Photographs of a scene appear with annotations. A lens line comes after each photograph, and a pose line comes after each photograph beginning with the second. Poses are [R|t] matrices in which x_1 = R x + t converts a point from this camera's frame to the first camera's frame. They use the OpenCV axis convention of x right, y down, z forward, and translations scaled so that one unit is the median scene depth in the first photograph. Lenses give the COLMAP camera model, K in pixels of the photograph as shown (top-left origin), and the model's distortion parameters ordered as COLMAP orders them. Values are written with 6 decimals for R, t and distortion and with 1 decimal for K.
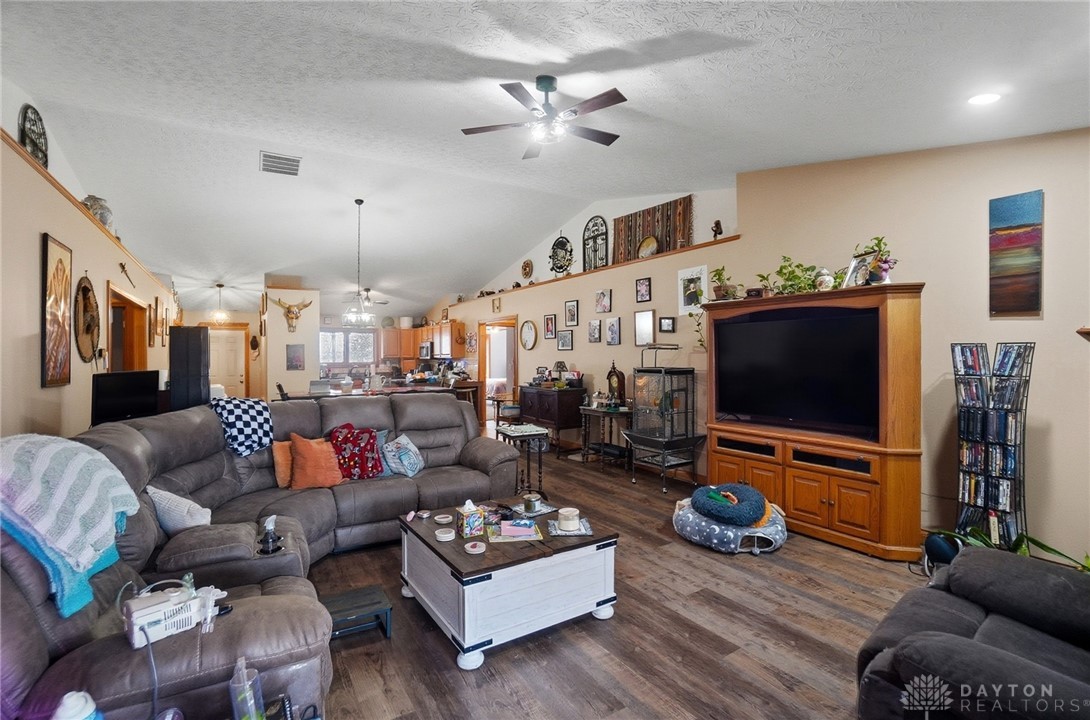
lens RADIAL K [[488.5, 0, 536.3], [0, 488.5, 358.2], [0, 0, 1]] dist [-0.062184, 0.017897]
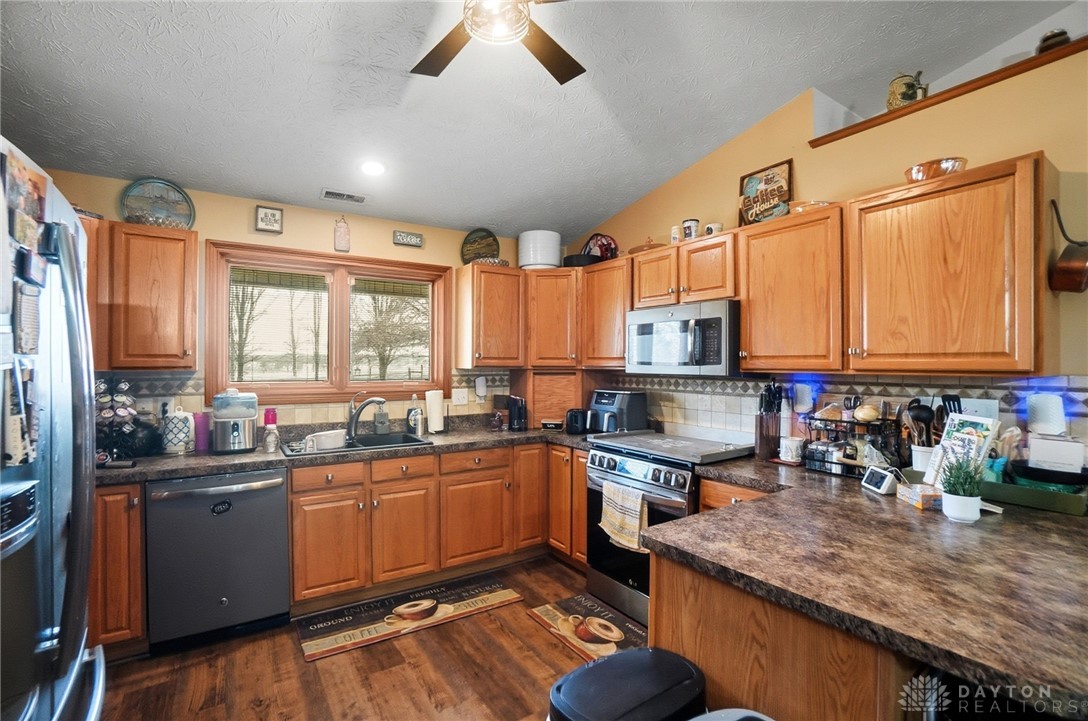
lens RADIAL K [[487.6, 0, 535.3], [0, 487.6, 358.7], [0, 0, 1]] dist [-0.062184, 0.017897]
pose [[0.999702, 0.007159, 0.023354, -0.415106], [-0.006962, 0.999940, -0.008465, -0.004358], [-0.023413, 0.008300, 0.999691, 1.042930]]
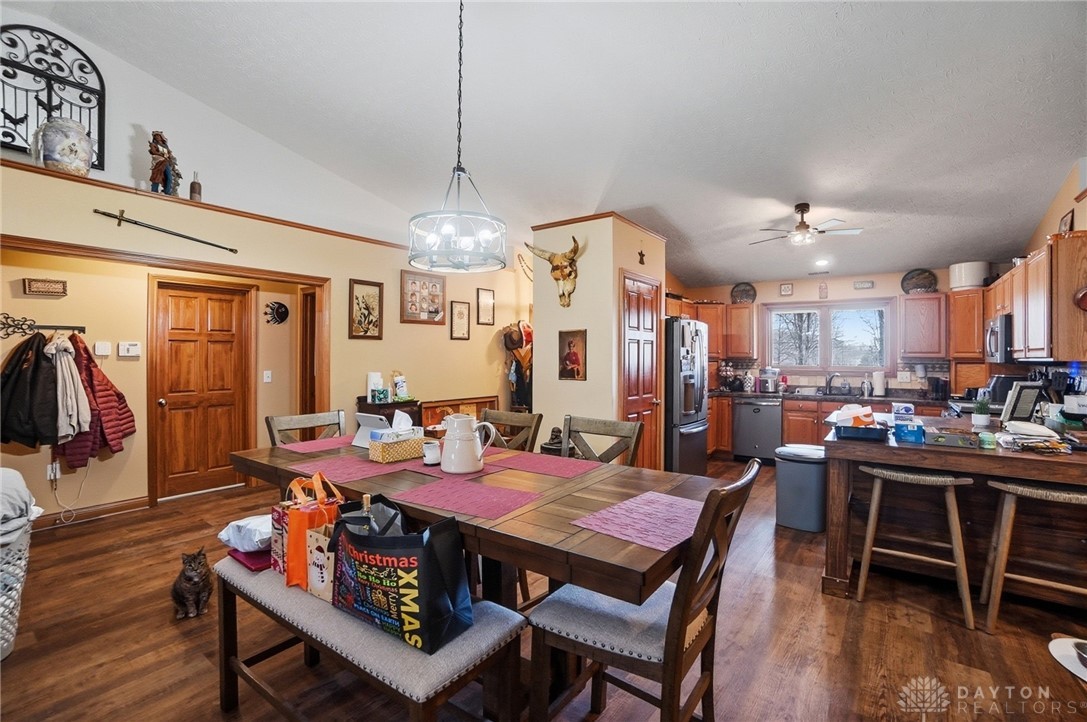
lens RADIAL K [[487.2, 0, 534.8], [0, 487.2, 359.2], [0, 0, 1]] dist [-0.062184, 0.017897]
pose [[0.352375, 0.011185, -0.935792, -0.027719], [-0.003895, 0.999937, 0.010485, -0.003781], [0.935851, -0.000049, 0.352397, 0.750915]]
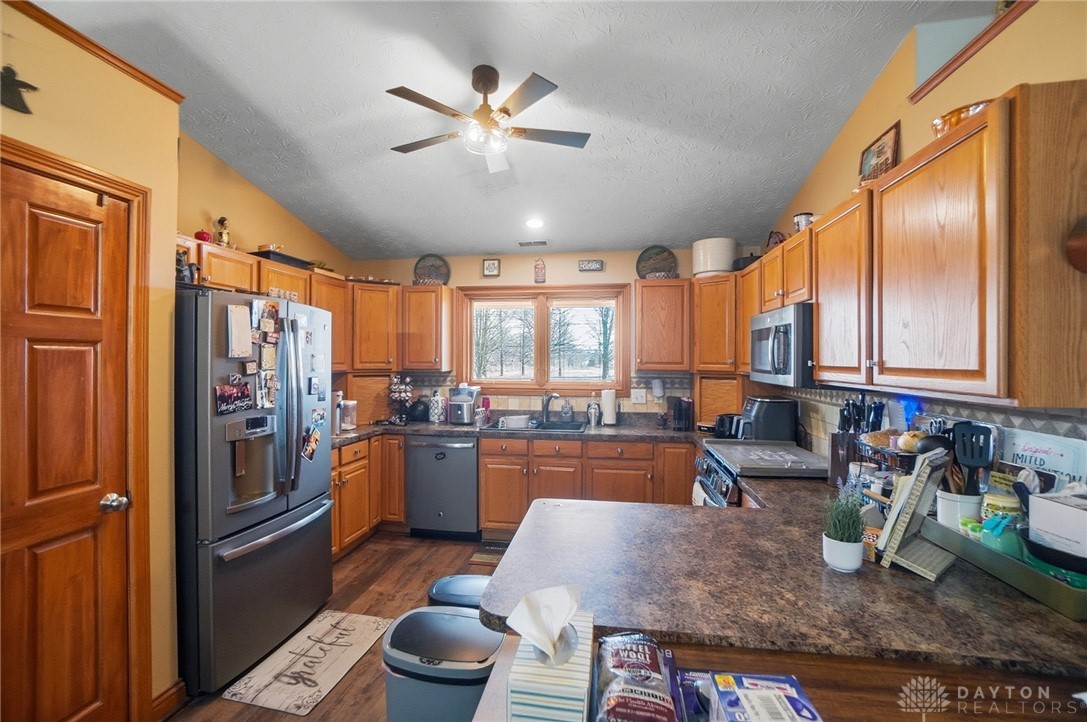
lens RADIAL K [[487.2, 0, 534.8], [0, 487.2, 359.2], [0, 0, 1]] dist [-0.062184, 0.017897]
pose [[0.753217, 0.007762, -0.657726, -0.225219], [-0.005983, 0.999970, 0.004948, -0.013296], [0.657745, 0.000208, 0.753241, 1.036748]]
